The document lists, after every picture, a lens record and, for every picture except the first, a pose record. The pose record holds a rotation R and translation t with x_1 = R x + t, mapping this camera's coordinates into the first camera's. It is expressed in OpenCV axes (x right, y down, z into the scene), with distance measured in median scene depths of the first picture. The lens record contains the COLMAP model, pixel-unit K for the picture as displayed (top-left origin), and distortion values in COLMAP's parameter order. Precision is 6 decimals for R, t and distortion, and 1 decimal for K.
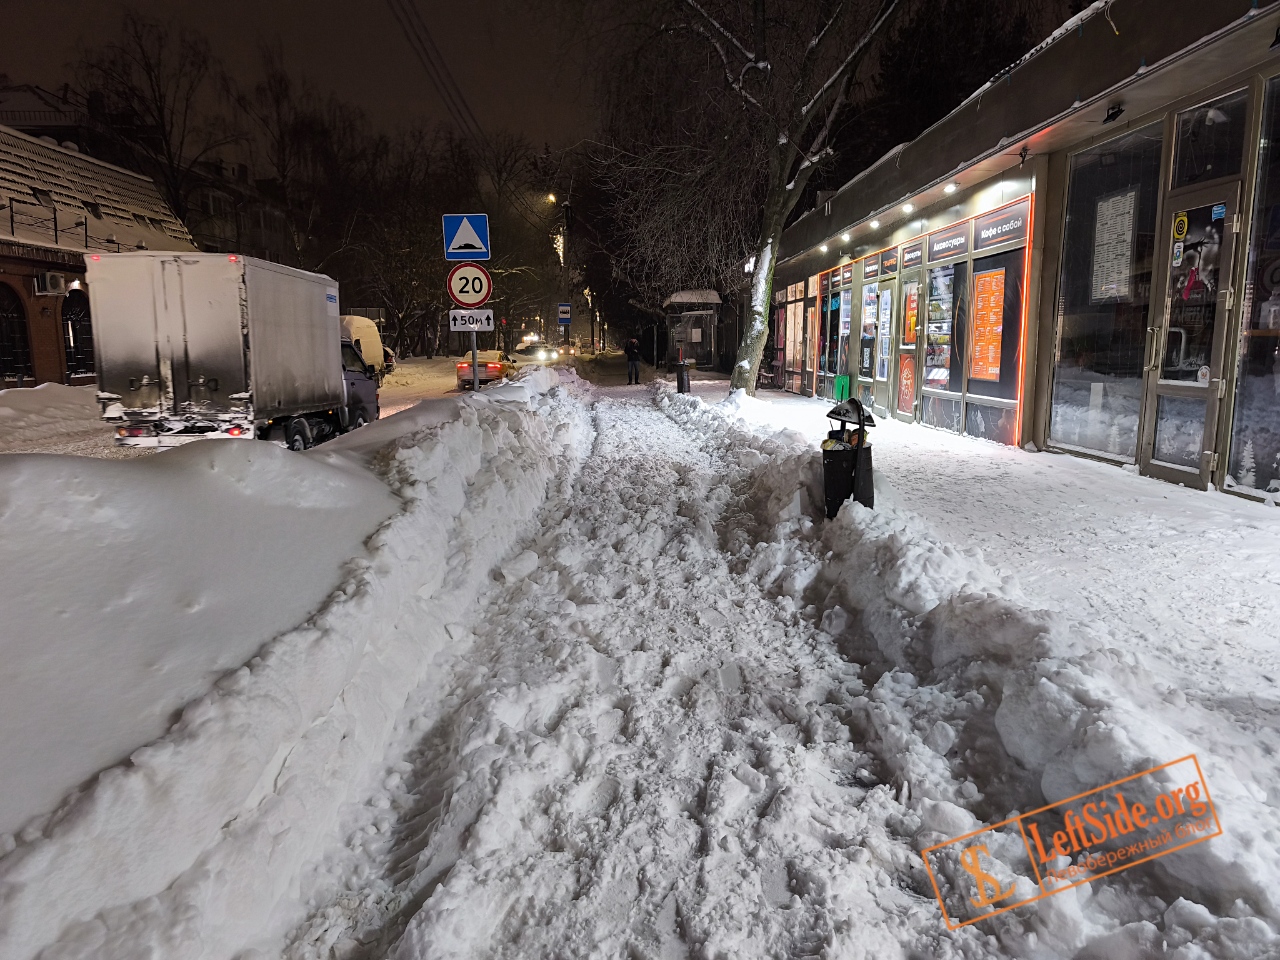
lens RADIAL K [[897.2, 0, 640.0], [0, 897.2, 480.0], [0, 0, 1]] dist [0.036328, -0.067869]
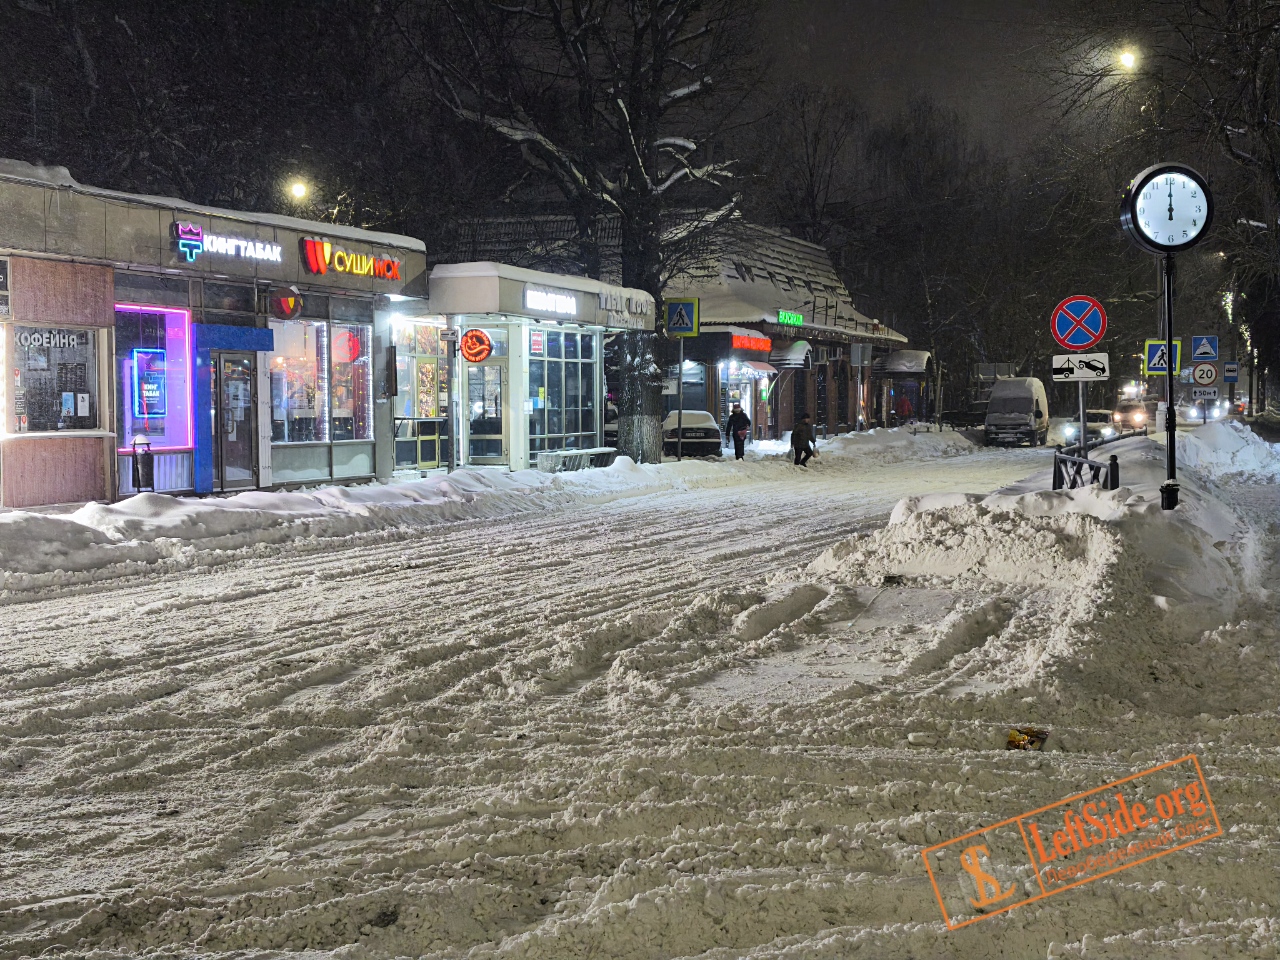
lens RADIAL K [[1716.9, 0, 640.0], [0, 1716.9, 480.0], [0, 0, 1]] dist [-0.000841, -0.004720]
pose [[0.930473, 0.018066, -0.365915, 0.008762], [-0.053334, 0.994823, -0.086504, 0.172624], [0.362458, 0.100006, 0.926619, -1.263935]]
